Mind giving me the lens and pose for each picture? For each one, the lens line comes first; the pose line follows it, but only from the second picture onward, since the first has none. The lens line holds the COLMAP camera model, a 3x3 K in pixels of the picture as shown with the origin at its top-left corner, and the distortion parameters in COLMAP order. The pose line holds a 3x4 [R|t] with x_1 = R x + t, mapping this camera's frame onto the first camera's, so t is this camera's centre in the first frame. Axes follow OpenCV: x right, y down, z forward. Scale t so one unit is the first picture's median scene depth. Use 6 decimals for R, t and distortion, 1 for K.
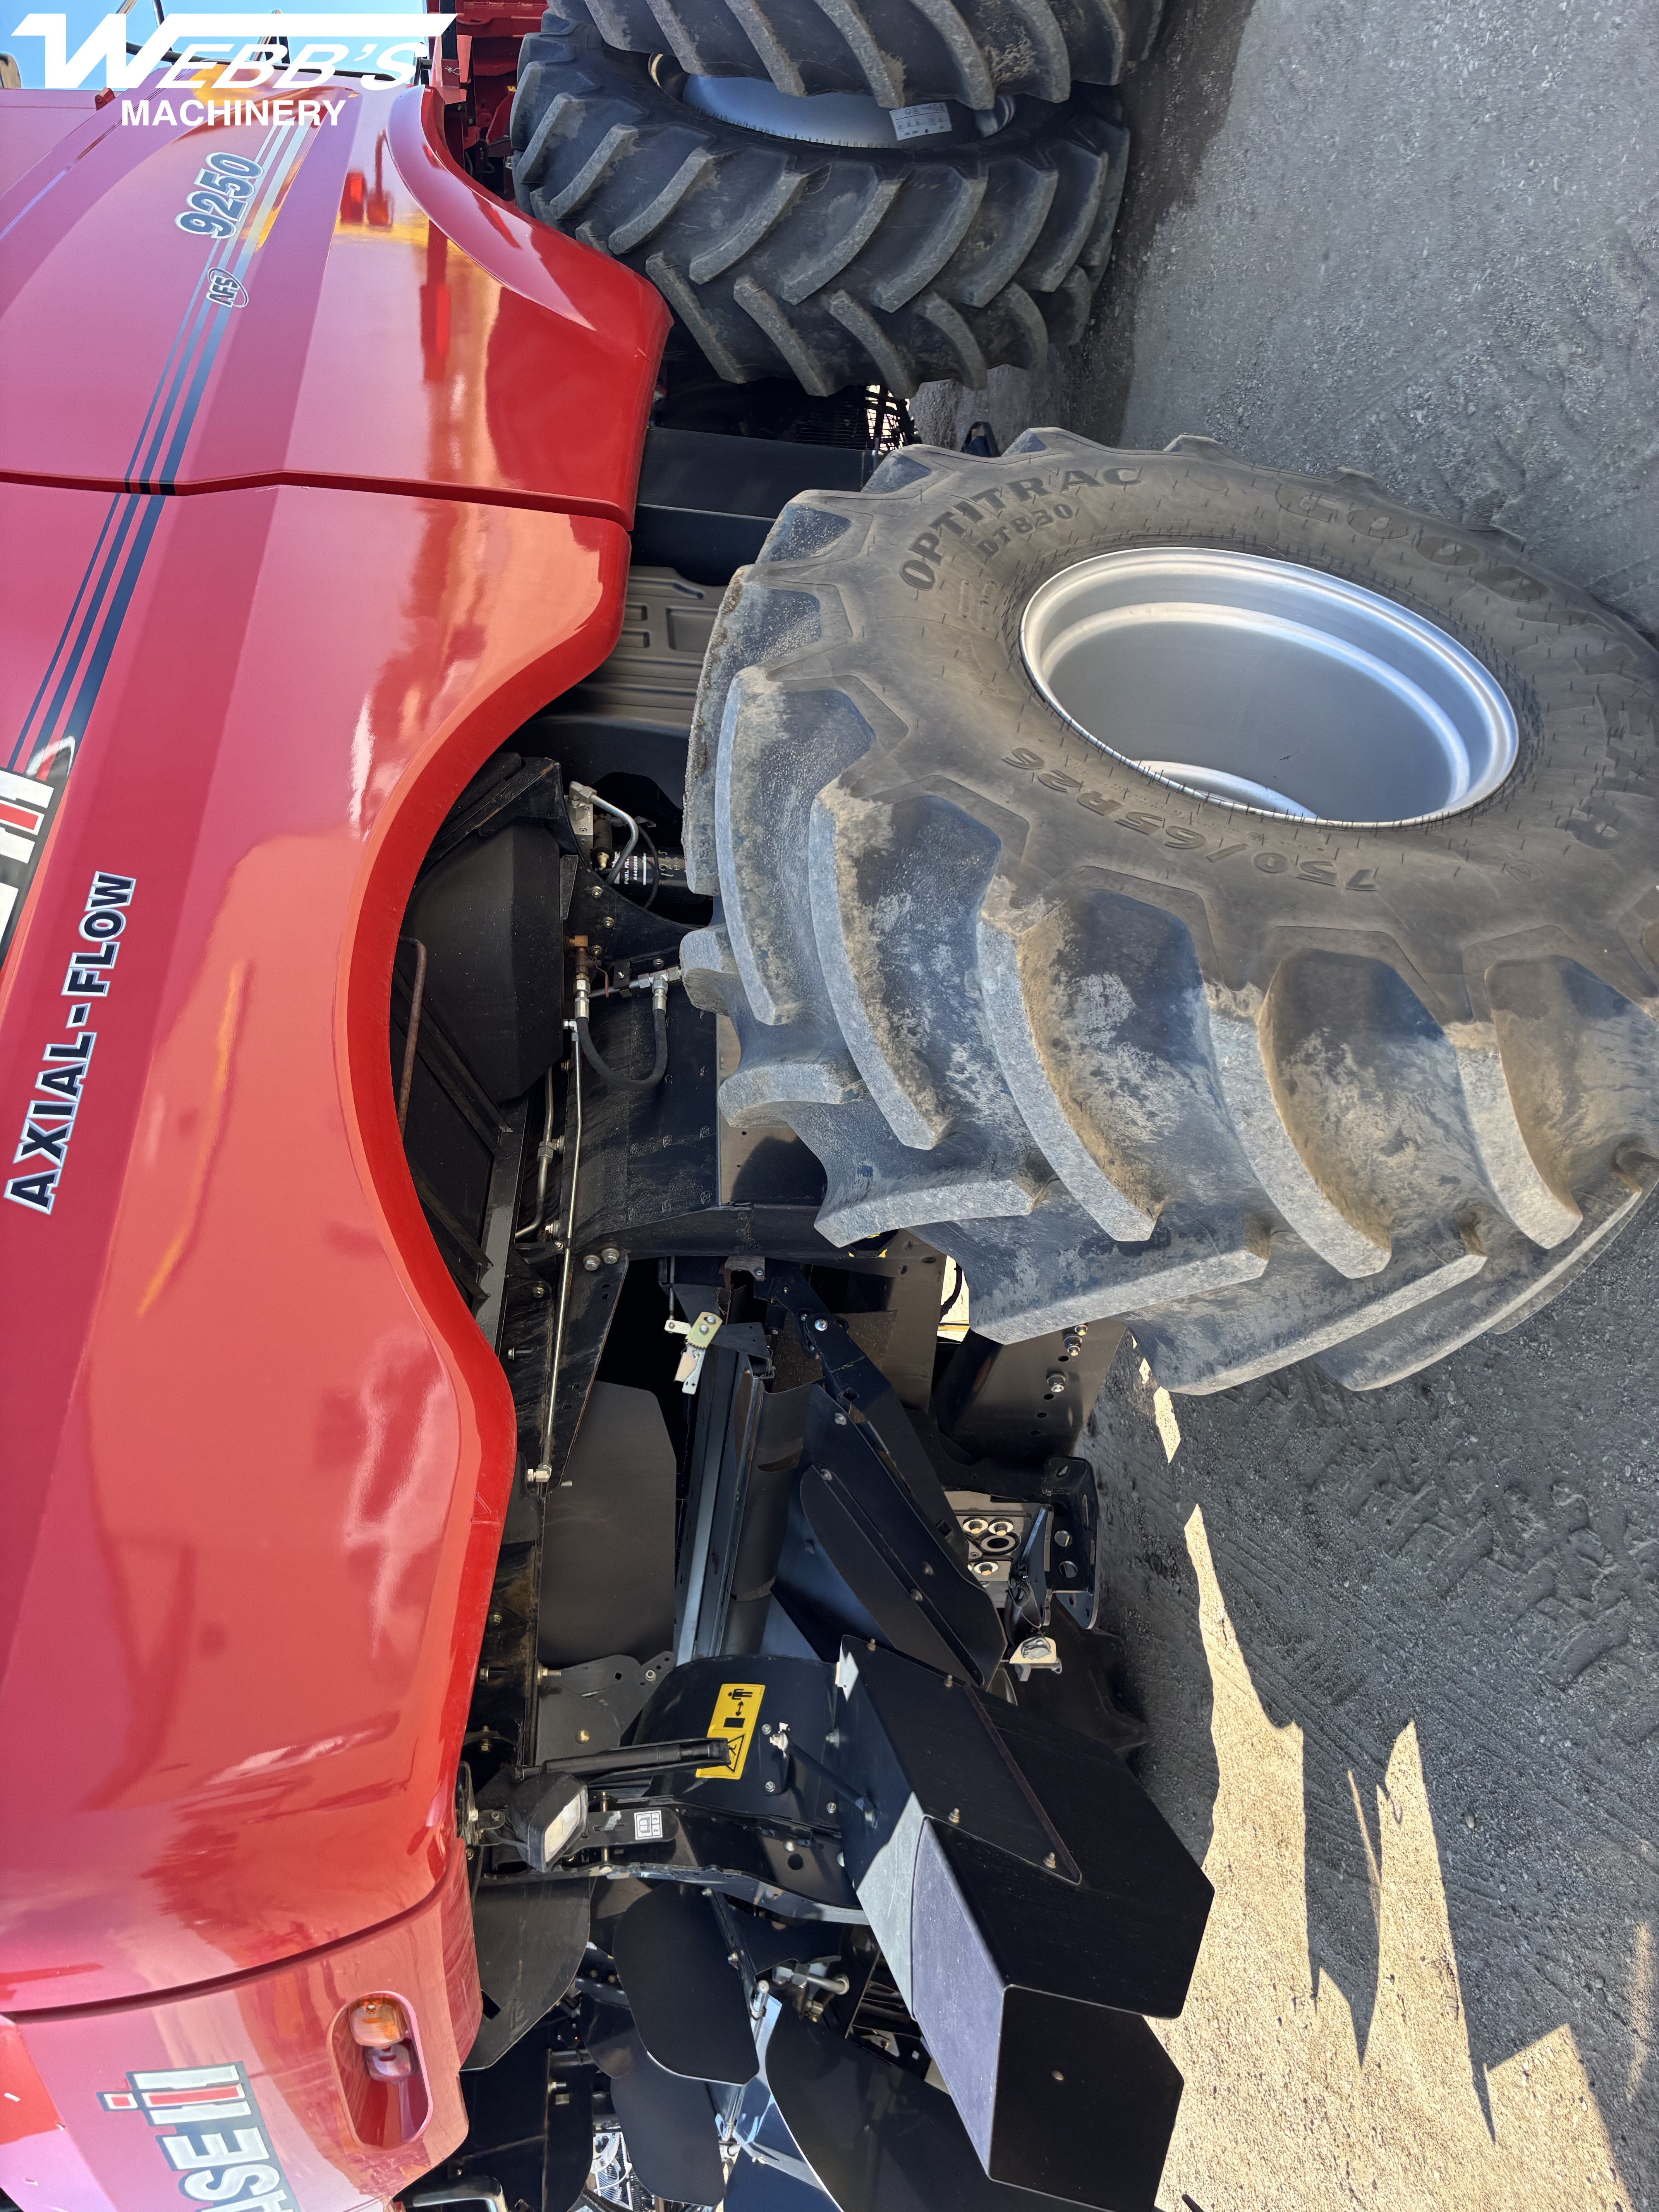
lens RADIAL K [[1629.8, 0, 829.5], [0, 1629.8, 1106.0], [0, 0, 1]] dist [0.002767, 0.000662]
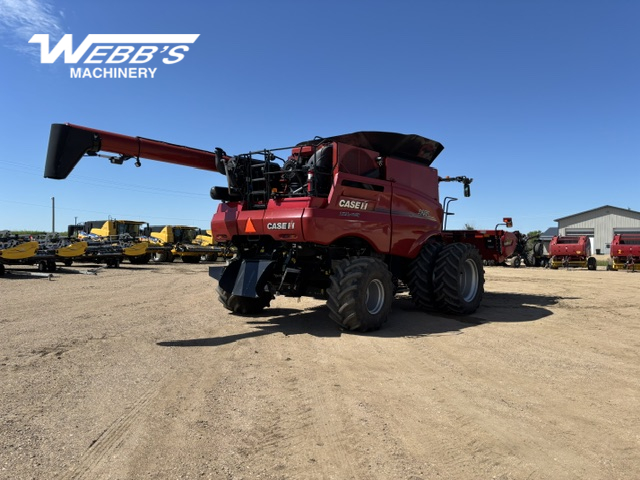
lens RADIAL K [[471.6, 0, 320.0], [0, 471.6, 240.0], [0, 0, 1]] dist [0.002767, 0.000662]
pose [[-0.001185, 0.986858, -0.161584, 0.484577], [-0.992096, -0.021435, -0.123641, 0.802031], [-0.125479, 0.160160, 0.979083, -3.344684]]
